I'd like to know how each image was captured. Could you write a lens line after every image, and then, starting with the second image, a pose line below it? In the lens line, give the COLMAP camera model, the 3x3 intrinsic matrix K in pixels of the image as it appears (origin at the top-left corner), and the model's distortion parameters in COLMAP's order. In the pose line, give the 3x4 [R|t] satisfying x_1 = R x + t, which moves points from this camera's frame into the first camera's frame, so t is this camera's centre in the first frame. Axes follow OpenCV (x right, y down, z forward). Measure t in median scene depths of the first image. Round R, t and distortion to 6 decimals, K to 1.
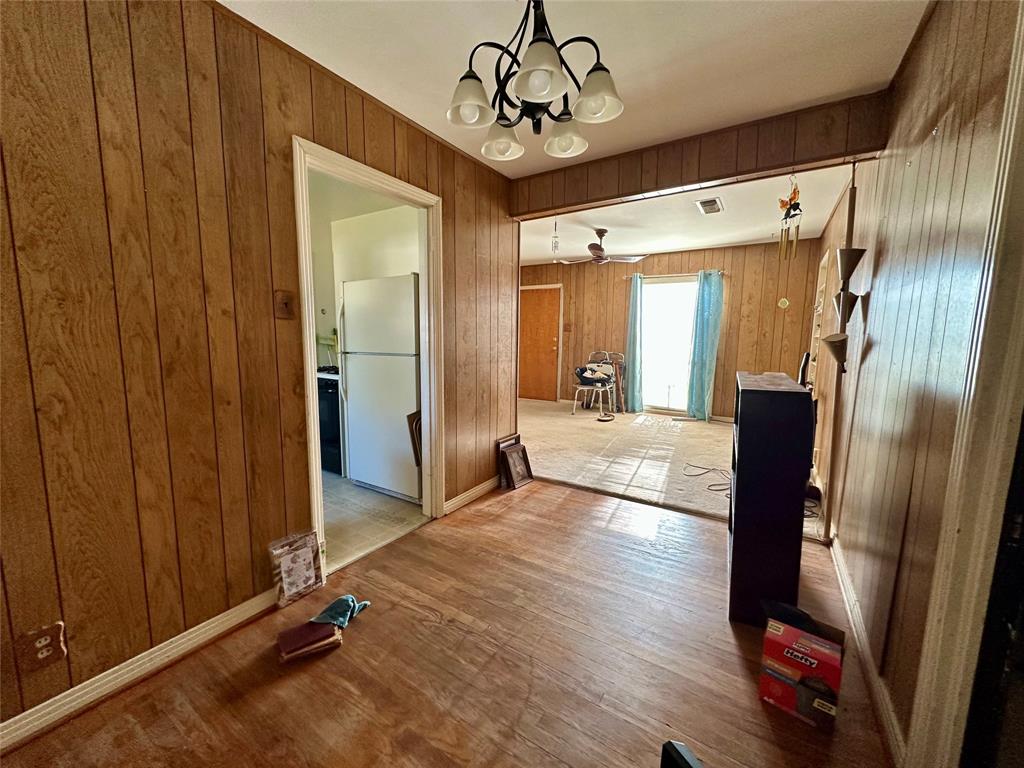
lens RADIAL K [[406.8, 0, 512.5], [0, 406.8, 383.1], [0, 0, 1]] dist [-0.002198, -0.000642]
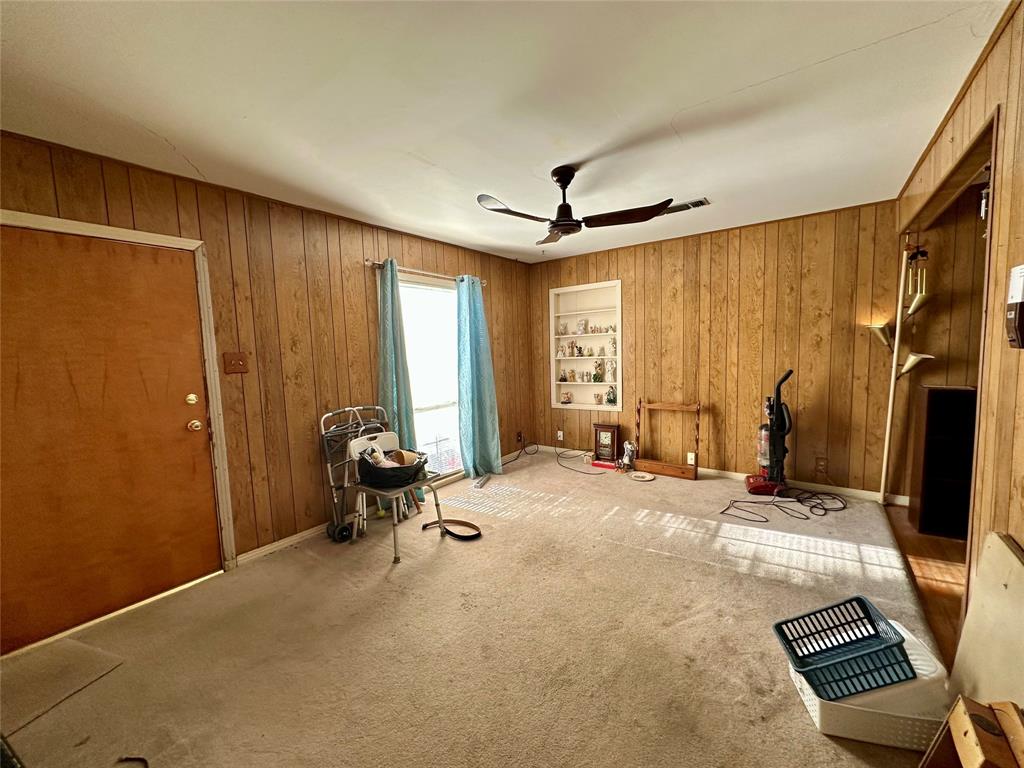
lens RADIAL K [[406.8, 0, 512.5], [0, 406.8, 383.1], [0, 0, 1]] dist [-0.002198, -0.000642]
pose [[0.067706, -0.099074, 0.992774, -0.283685], [0.153015, 0.984316, 0.087794, -0.144103], [-0.985902, 0.145966, 0.081804, 0.925039]]
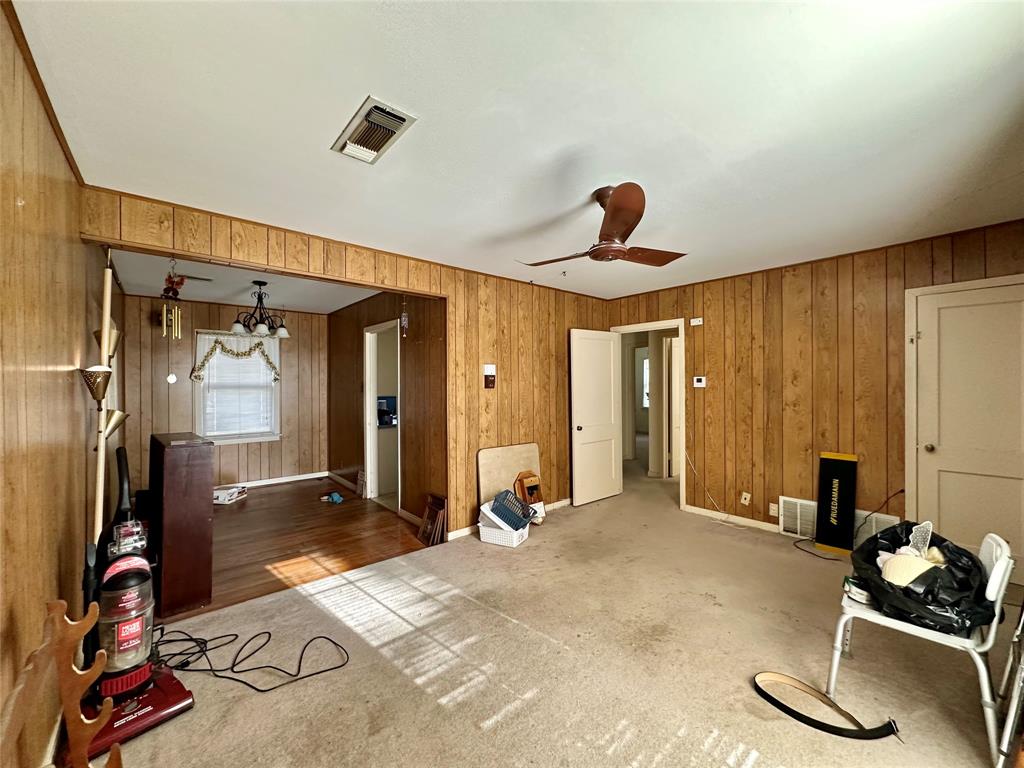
lens RADIAL K [[406.8, 0, 512.5], [0, 406.8, 383.1], [0, 0, 1]] dist [-0.002198, -0.000642]
pose [[-0.282620, -0.010705, -0.959172, 0.612319], [-0.112811, 0.993369, 0.022153, -0.132766], [0.952575, 0.114466, -0.281953, 0.917973]]
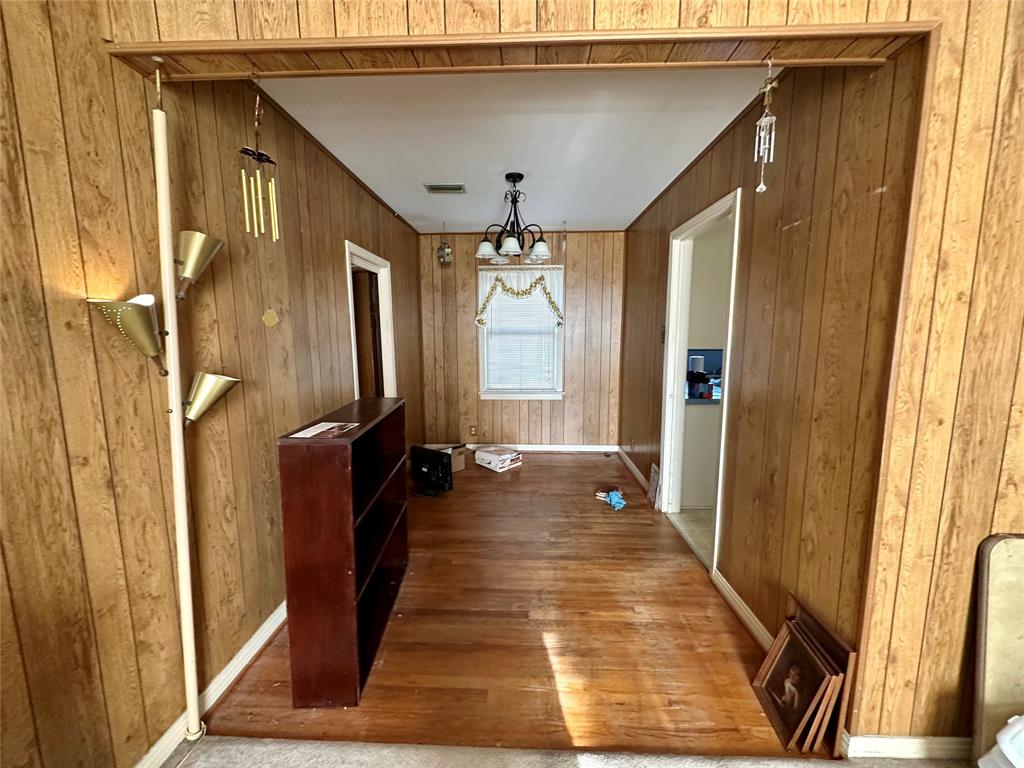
lens RADIAL K [[406.8, 0, 512.5], [0, 406.8, 383.1], [0, 0, 1]] dist [-0.002198, -0.000642]
pose [[-0.860567, 0.056712, -0.506170, 0.291561], [-0.066808, 0.972628, 0.222558, -0.110663], [0.504937, 0.225342, -0.833222, 0.713099]]
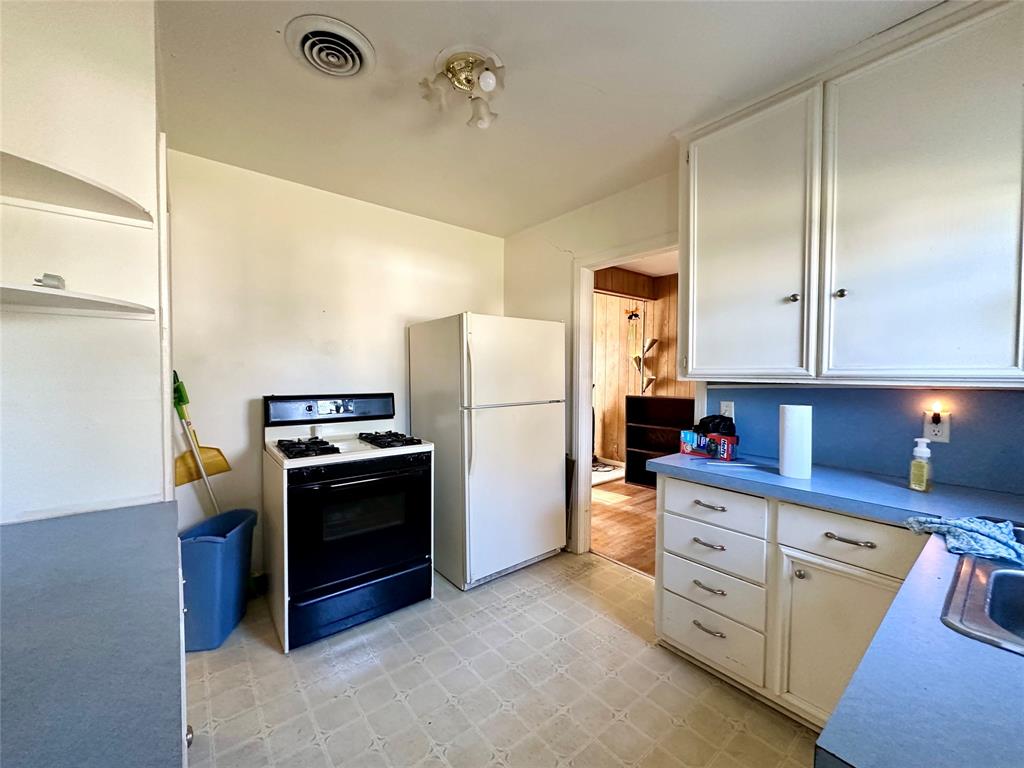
lens RADIAL K [[406.8, 0, 512.5], [0, 406.8, 383.1], [0, 0, 1]] dist [-0.002198, -0.000642]
pose [[0.311205, -0.035419, 0.949683, -0.640209], [0.112801, 0.993618, 0.000093, -0.065838], [-0.943625, 0.107096, 0.313214, 0.409960]]
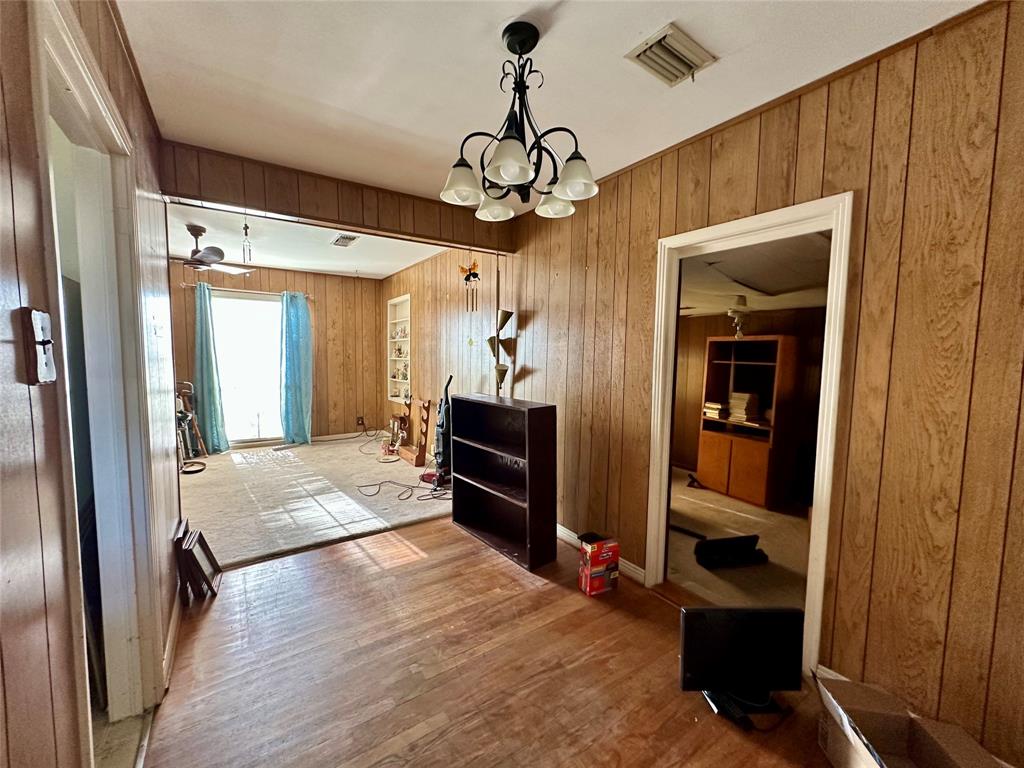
lens RADIAL K [[406.8, 0, 512.5], [0, 406.8, 383.1], [0, 0, 1]] dist [-0.002198, -0.000642]
pose [[0.389435, -0.074718, 0.918018, -0.241759], [0.102445, 0.994034, 0.037447, -0.042197], [-0.915339, 0.079463, 0.394766, 0.146559]]
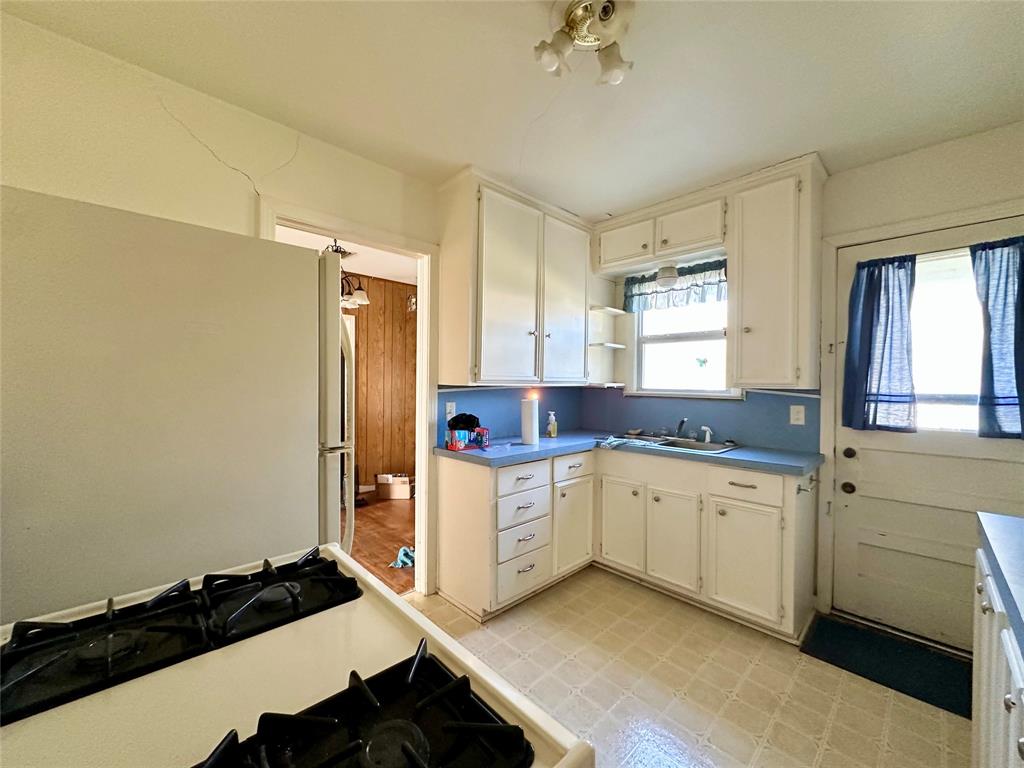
lens RADIAL K [[403.0, 0, 515.3], [0, 403.0, 385.5], [0, 0, 1]] dist [-0.000737, -0.000262]
pose [[-0.973687, -0.026039, 0.226395, -0.385675], [0.002775, 0.992022, 0.126035, -0.102396], [-0.227871, 0.123347, -0.965847, 0.765935]]
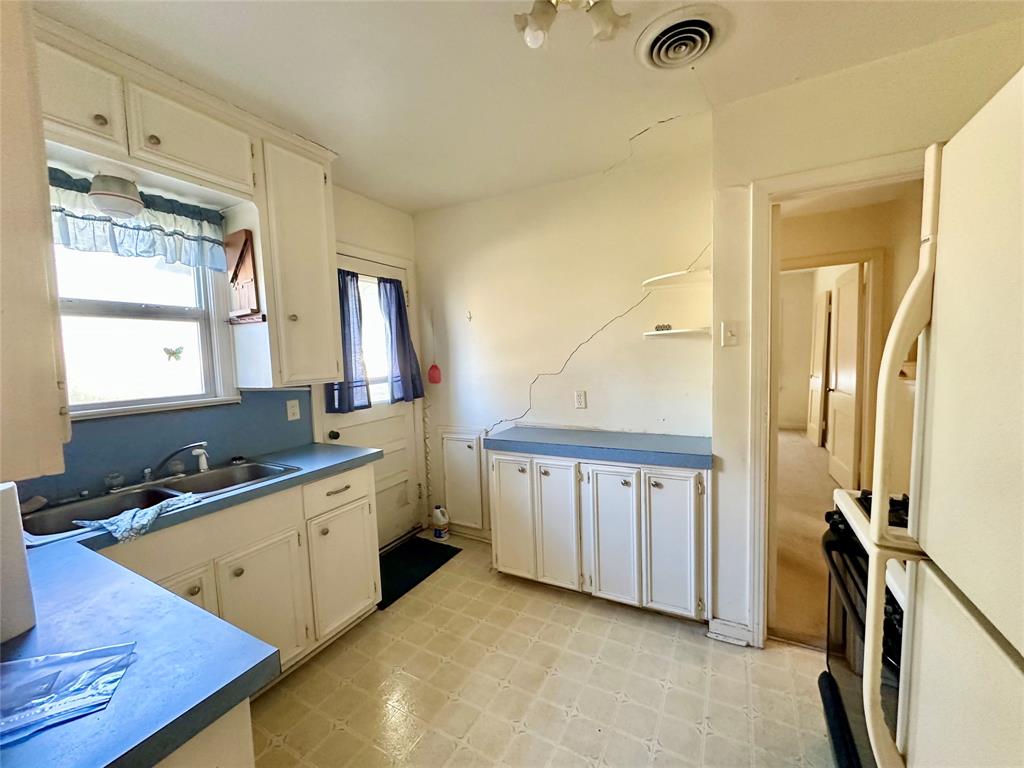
lens RADIAL K [[406.8, 0, 512.5], [0, 406.8, 383.1], [0, 0, 1]] dist [-0.002198, -0.000642]
pose [[0.068813, 0.056887, -0.996006, -0.153930], [-0.084056, 0.995154, 0.051031, -0.083748], [0.994082, 0.080208, 0.073261, 0.476800]]
